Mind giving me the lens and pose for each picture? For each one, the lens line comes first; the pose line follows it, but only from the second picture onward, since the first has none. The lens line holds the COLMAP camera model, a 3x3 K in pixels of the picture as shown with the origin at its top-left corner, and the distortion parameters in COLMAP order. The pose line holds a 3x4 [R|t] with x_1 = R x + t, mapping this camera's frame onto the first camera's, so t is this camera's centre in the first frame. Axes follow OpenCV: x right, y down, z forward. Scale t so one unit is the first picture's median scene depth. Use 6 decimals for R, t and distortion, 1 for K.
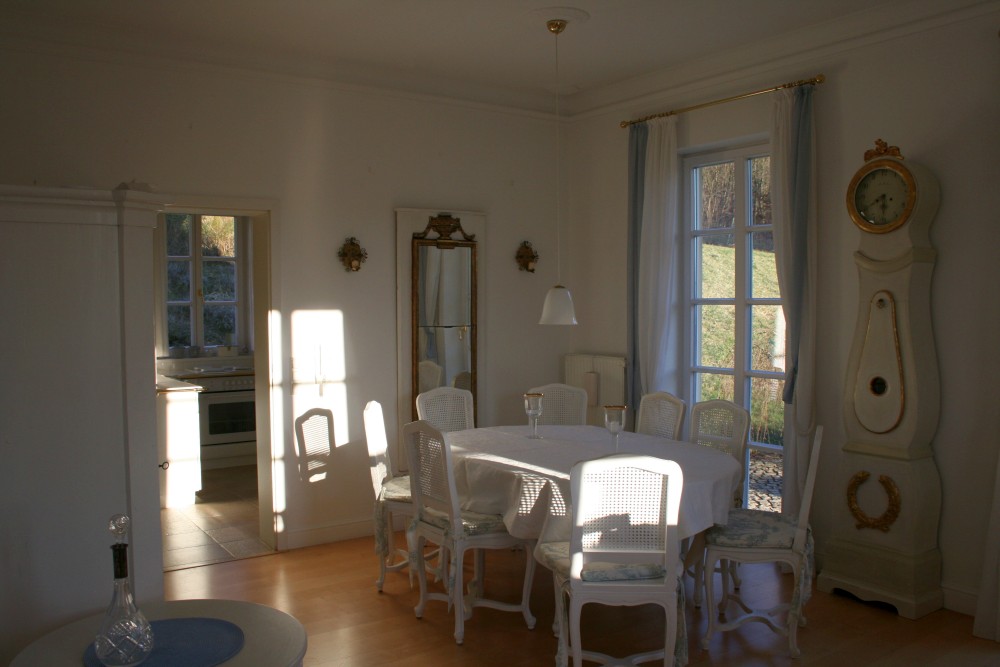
lens RADIAL K [[839.0, 0, 510.4], [0, 839.0, 341.1], [0, 0, 1]] dist [-0.133450, 0.119143]
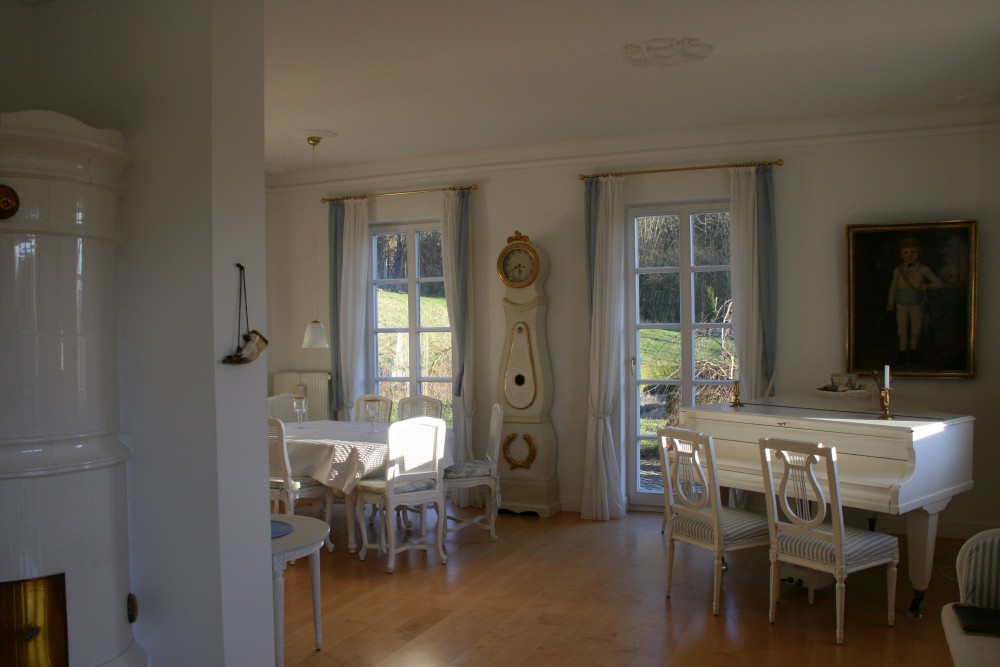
lens RADIAL K [[839.0, 0, 494.8], [0, 839.0, 345.2], [0, 0, 1]] dist [-0.133450, 0.119143]
pose [[0.861840, -0.019685, 0.506798, -0.445428], [0.036032, 0.999098, -0.022469, 0.020645], [-0.505899, 0.037626, 0.861772, -0.425158]]
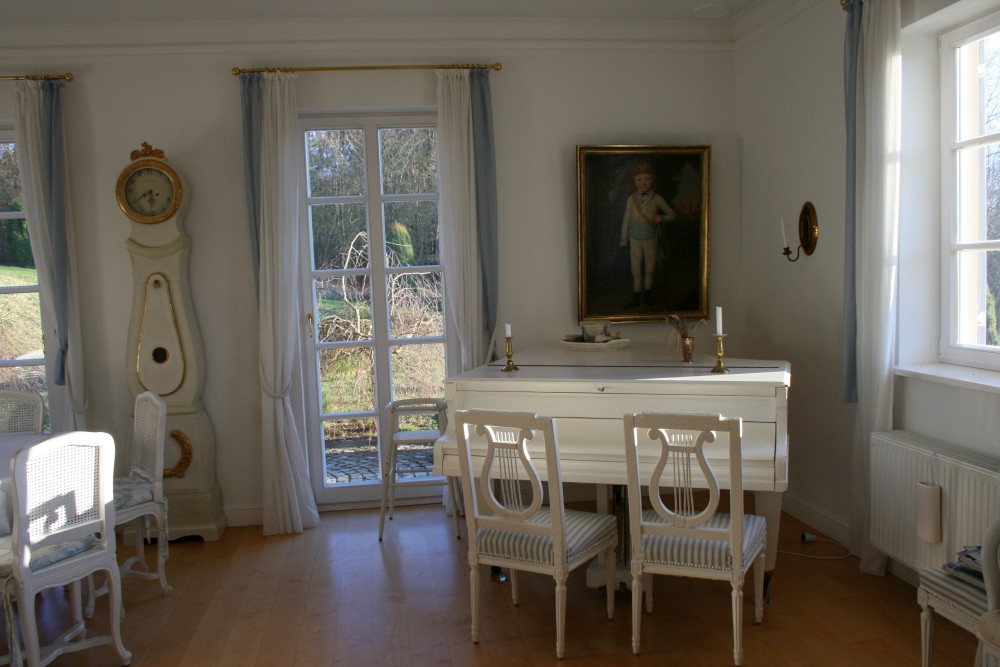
lens RADIAL K [[839.0, 0, 469.6], [0, 839.0, 343.2], [0, 0, 1]] dist [-0.133450, 0.119143]
pose [[0.478215, -0.092915, 0.873314, -0.362075], [0.083550, 0.994691, 0.060078, 0.004360], [-0.874260, 0.044235, 0.483439, 0.051625]]
